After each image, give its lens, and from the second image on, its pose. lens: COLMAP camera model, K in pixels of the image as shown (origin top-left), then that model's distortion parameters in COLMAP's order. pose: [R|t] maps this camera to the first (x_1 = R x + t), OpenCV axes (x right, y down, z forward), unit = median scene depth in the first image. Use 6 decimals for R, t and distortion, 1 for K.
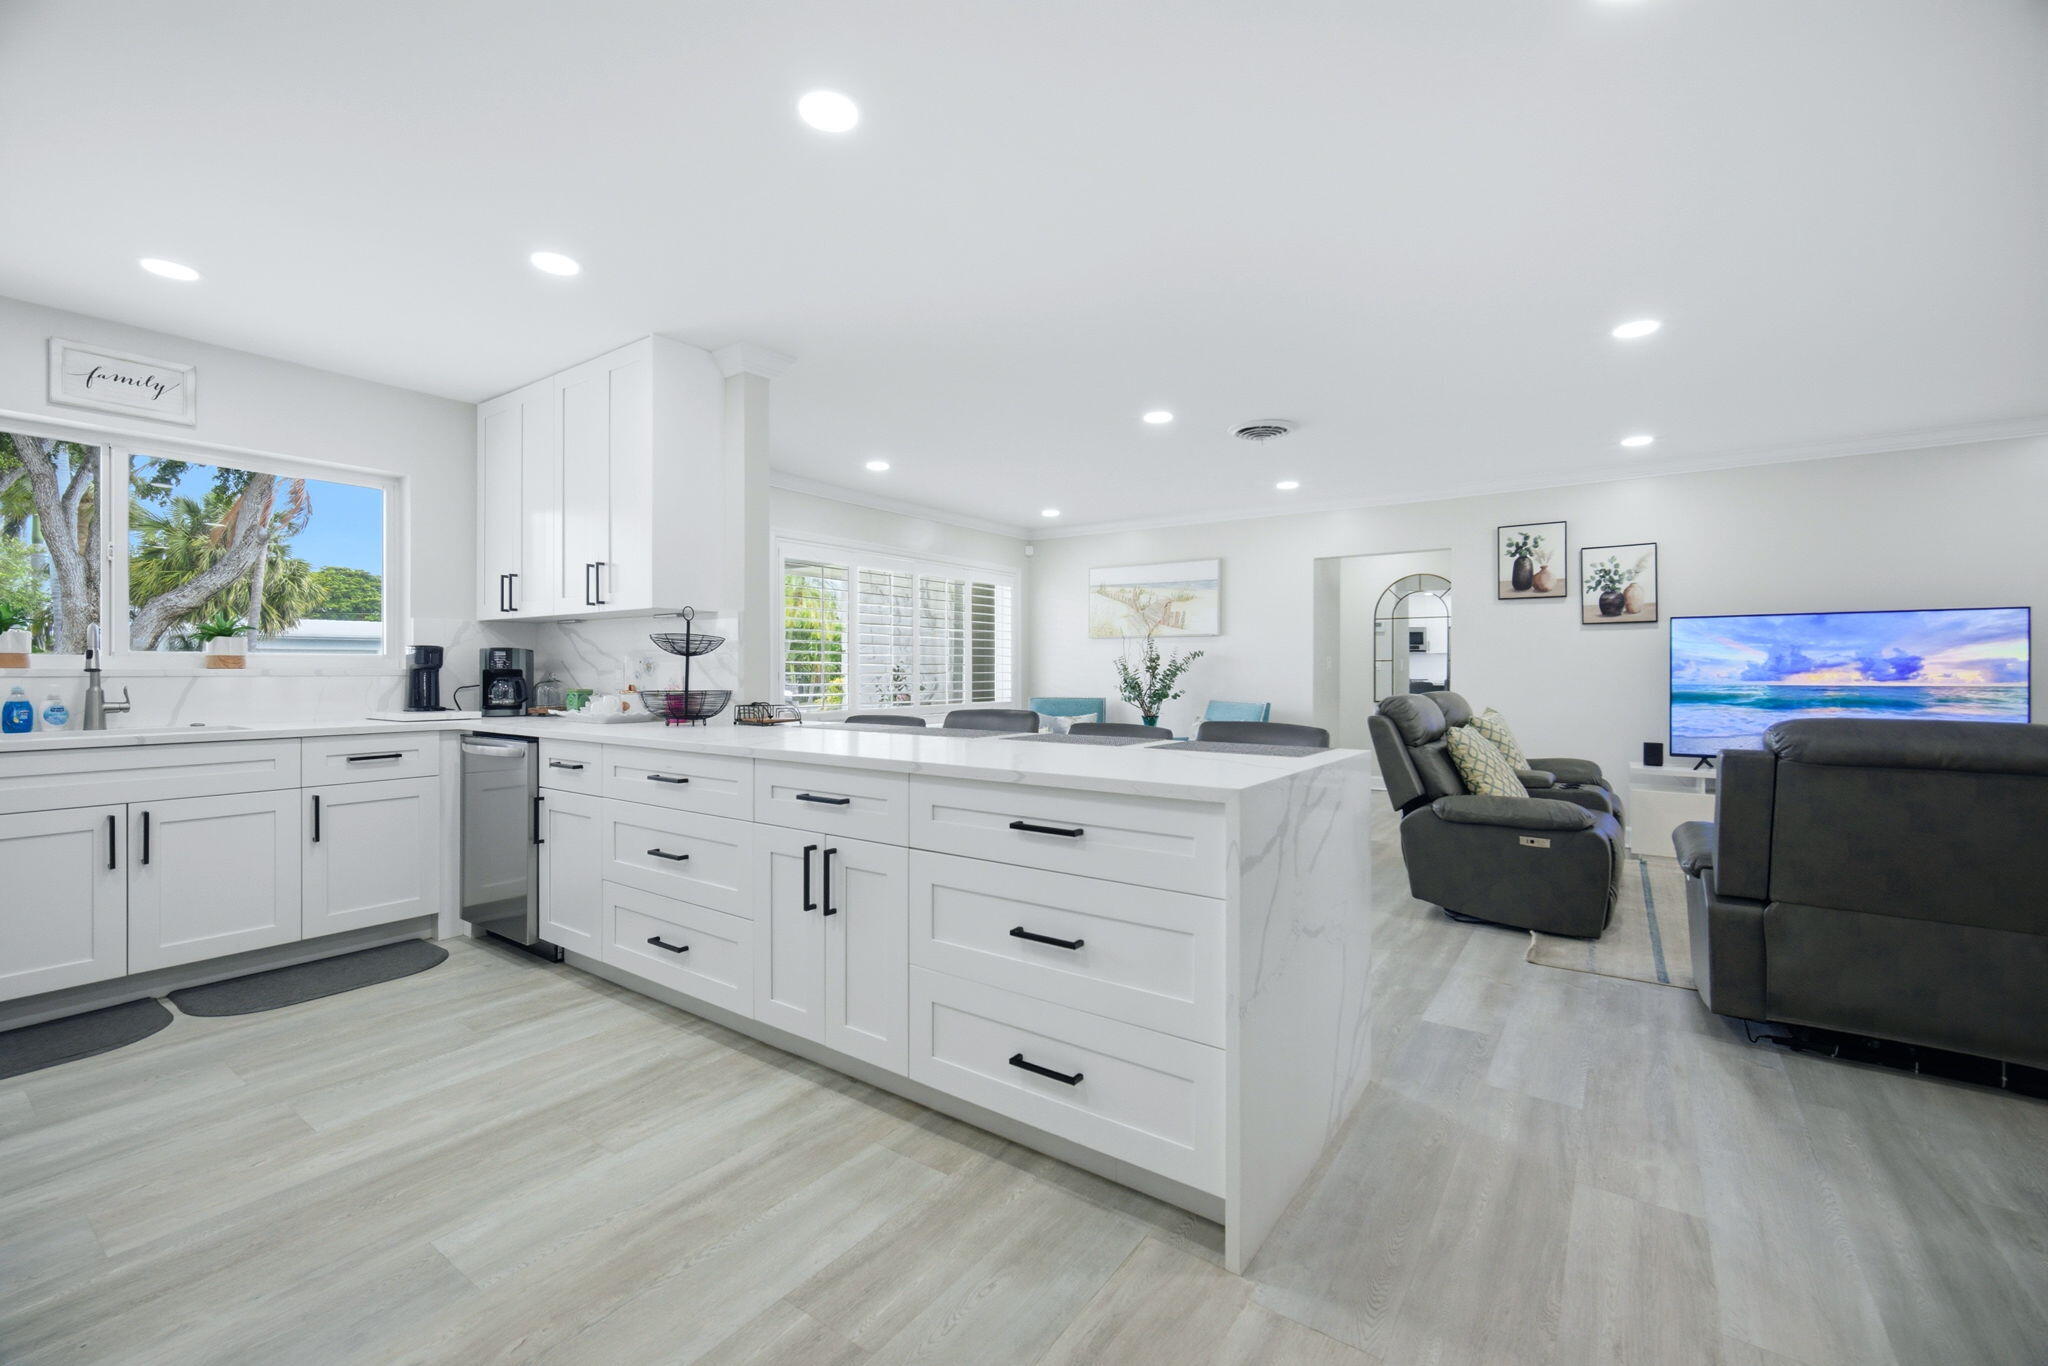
lens RADIAL K [[861.4, 0, 1018.4], [0, 861.4, 673.1], [0, 0, 1]] dist [0.002672, -0.001766]
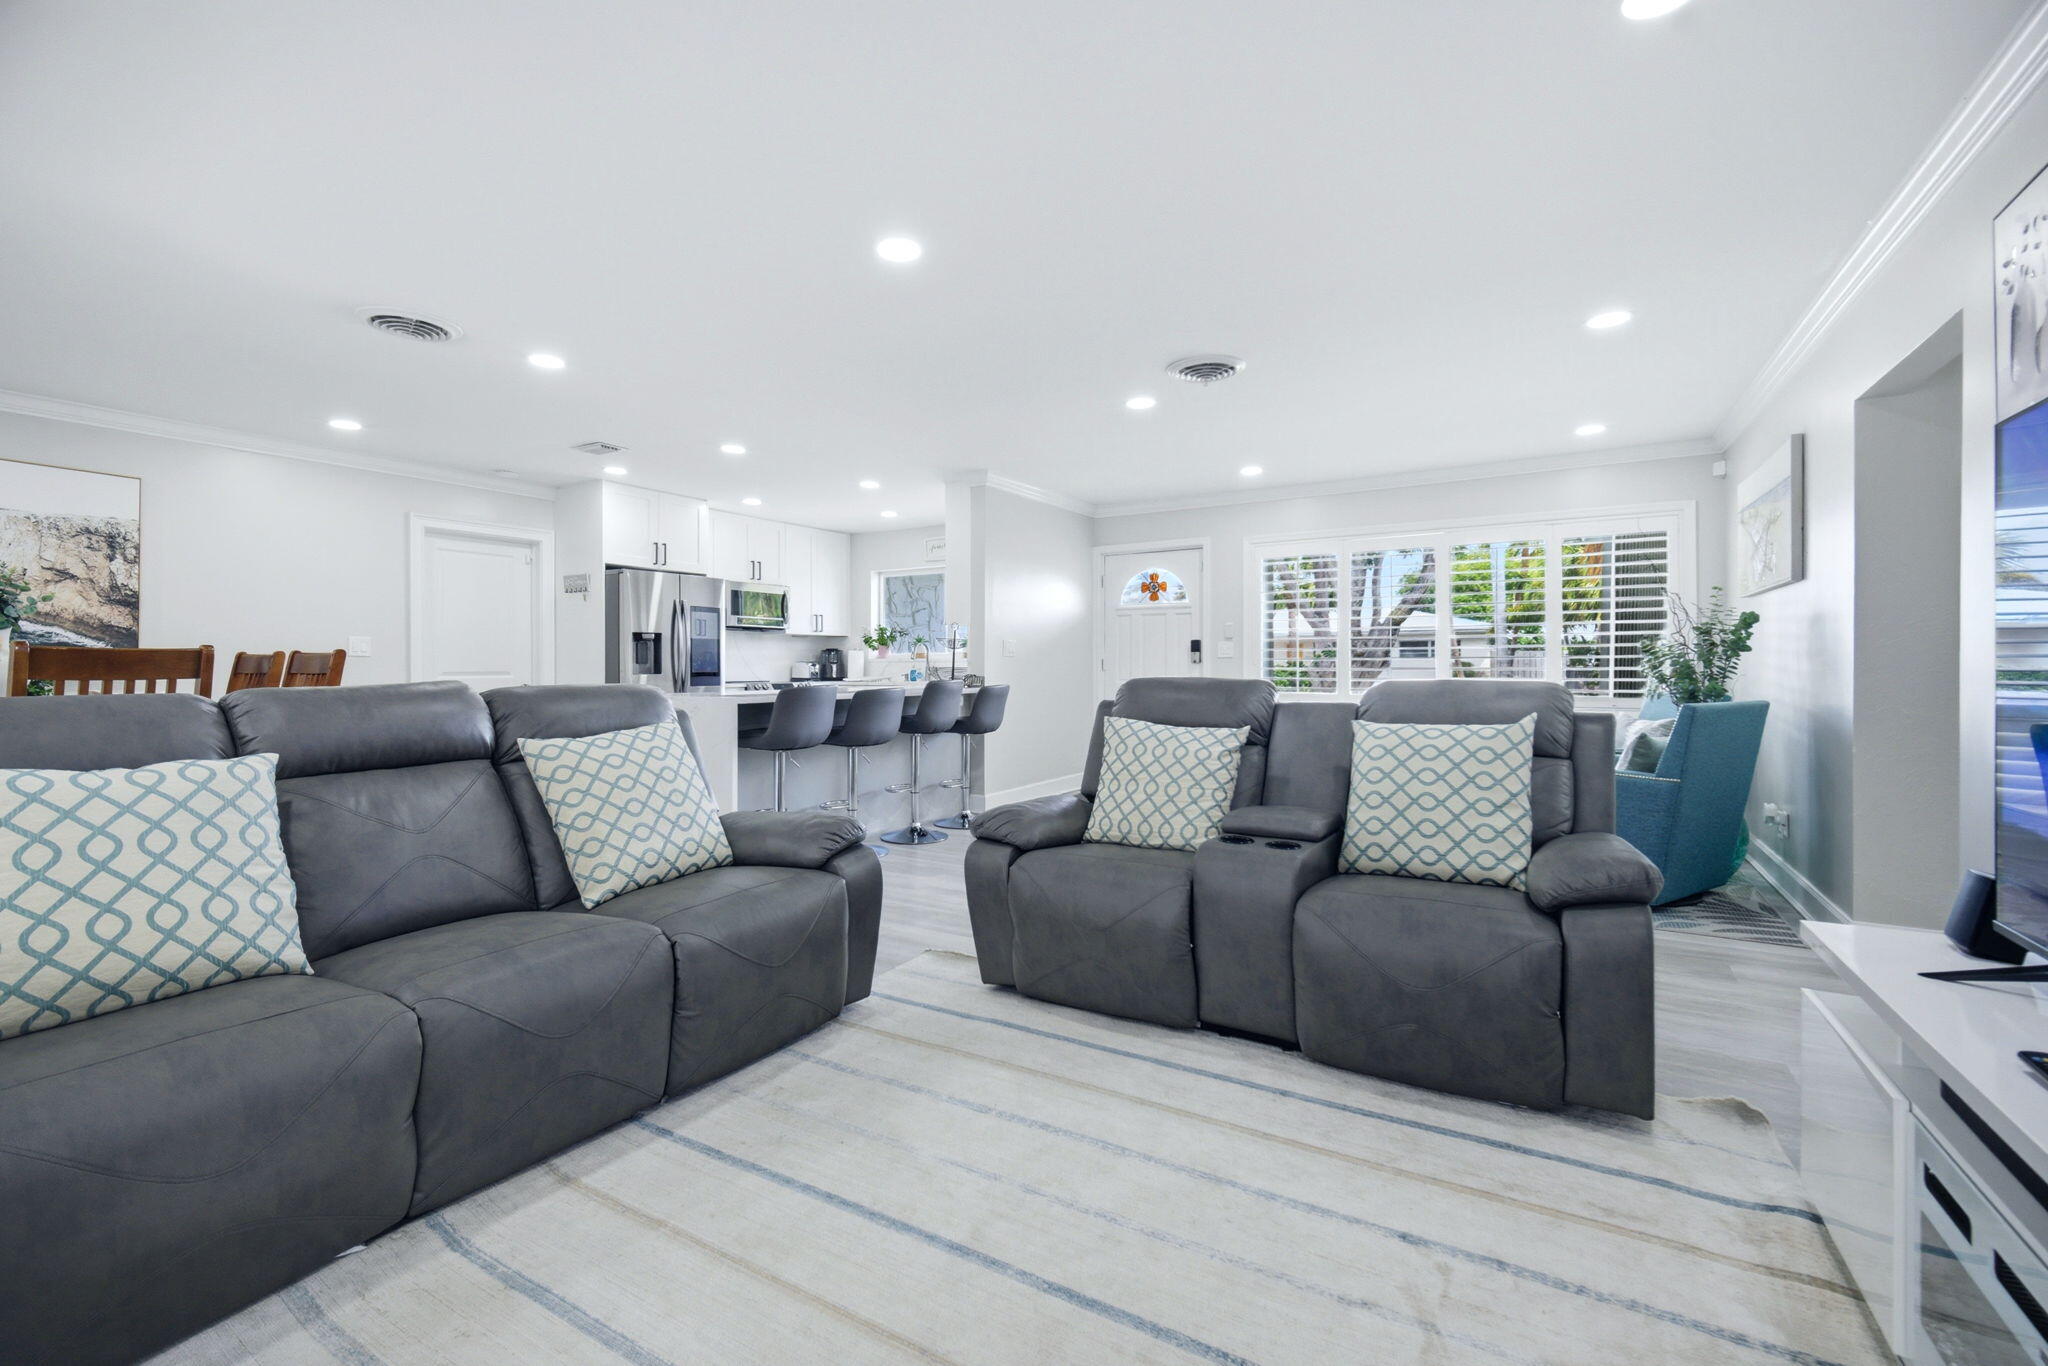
lens RADIAL K [[861.4, 0, 1014.2], [0, 861.4, 683.2], [0, 0, 1]] dist [0.002672, -0.001766]
pose [[0.068901, 0.018825, -0.997446, 1.091505], [-0.000699, 0.999823, 0.018822, 0.014042], [0.997623, -0.000599, 0.068902, 0.729504]]
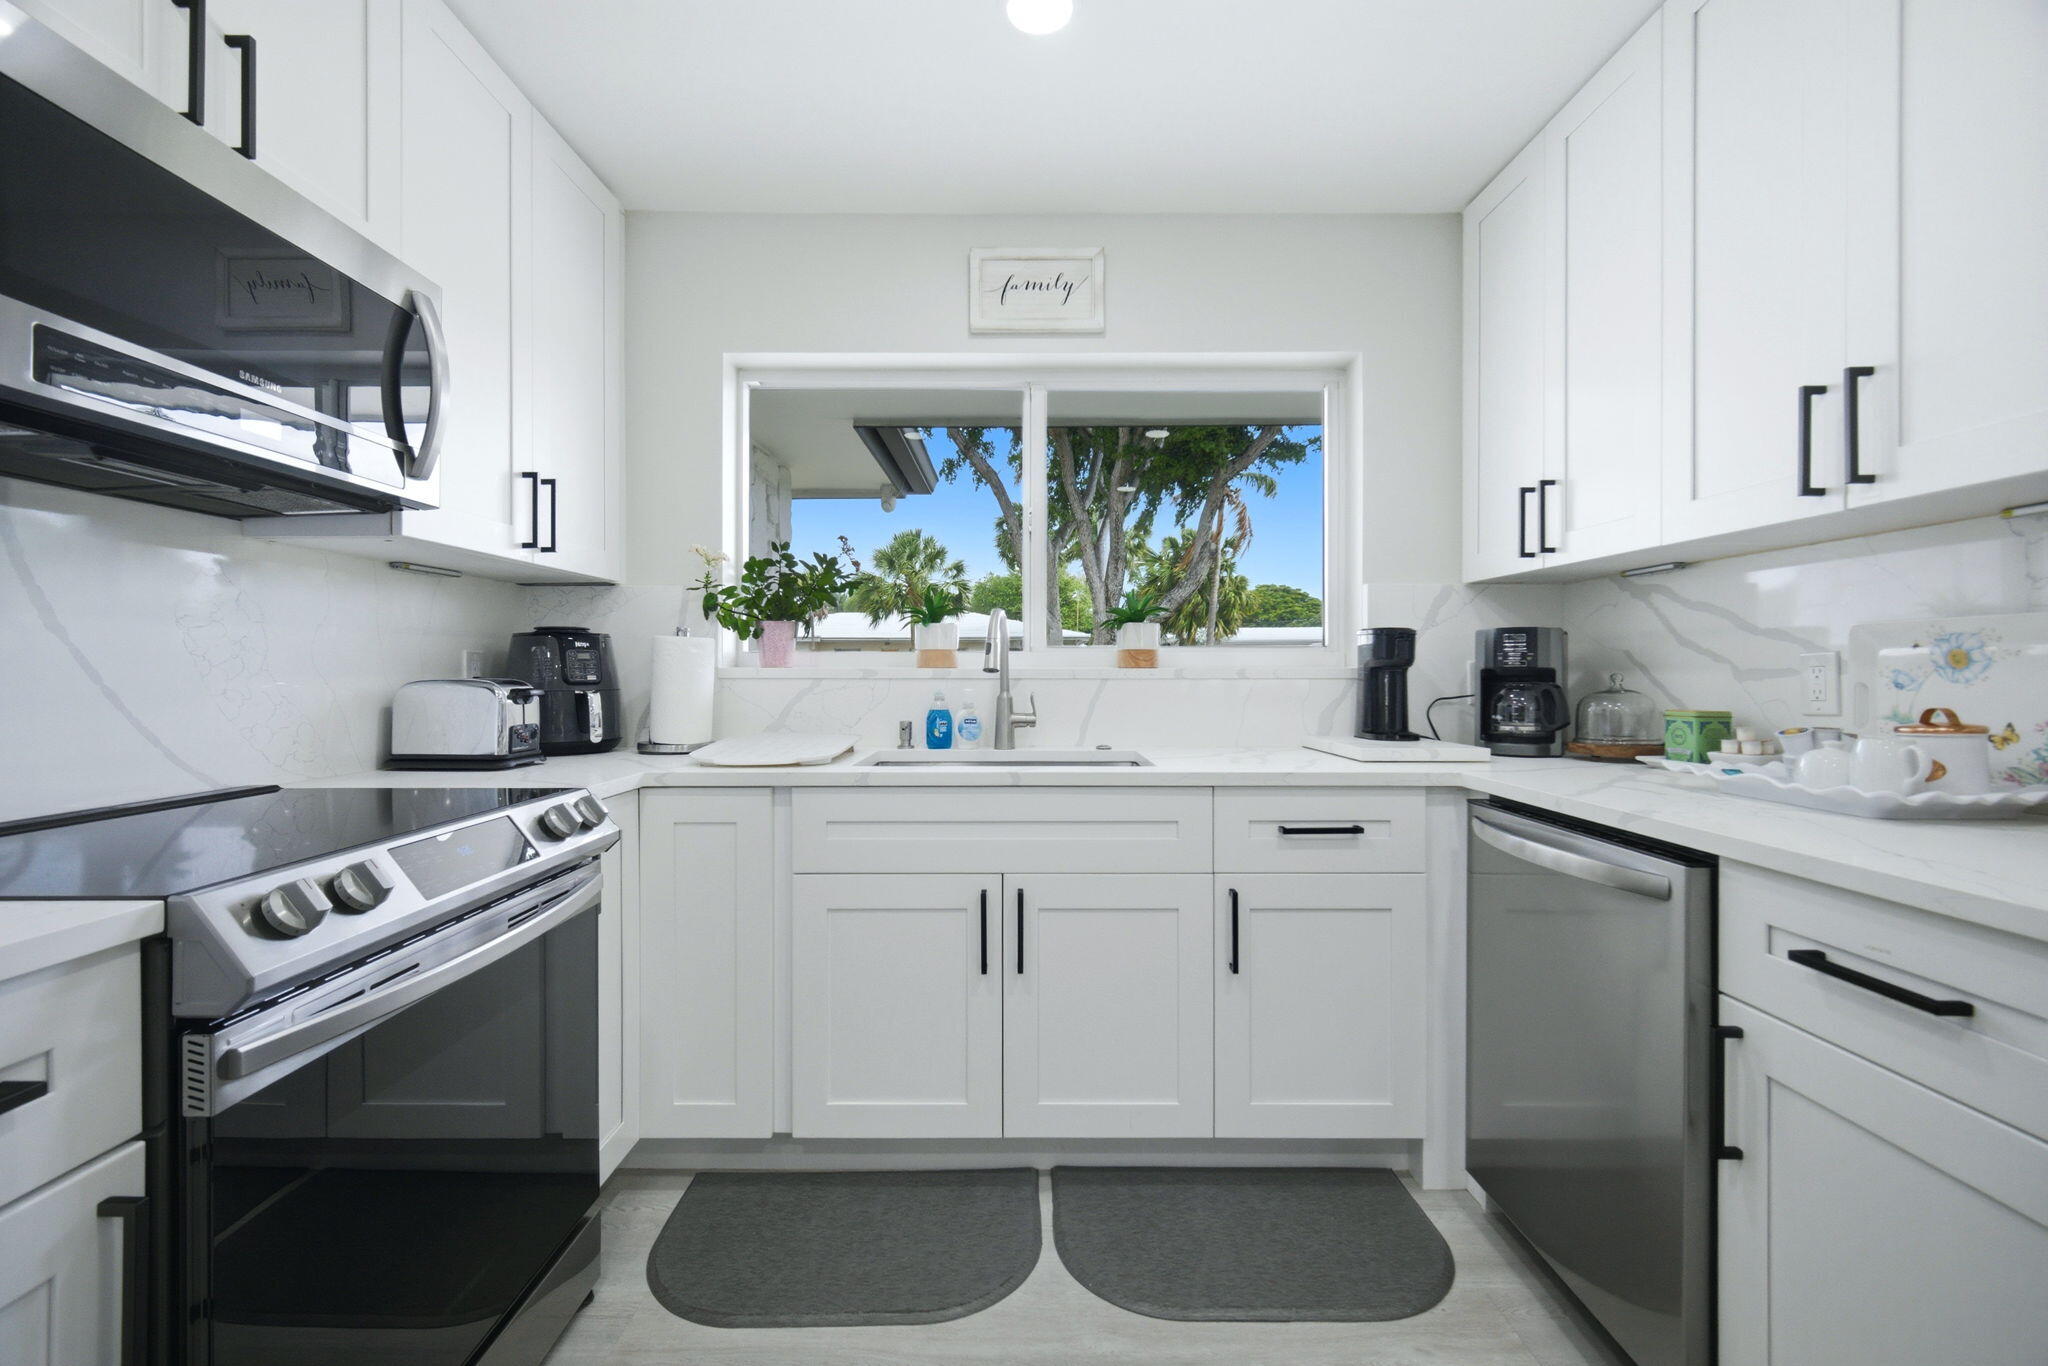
lens RADIAL K [[861.4, 0, 1022.6], [0, 861.4, 673.0], [0, 0, 1]] dist [0.002672, -0.001766]
pose [[0.585691, 0.000908, -0.810534, -0.301164], [-0.000702, 1.000000, 0.000612, -0.001169], [0.810534, 0.000210, 0.585692, 0.382807]]
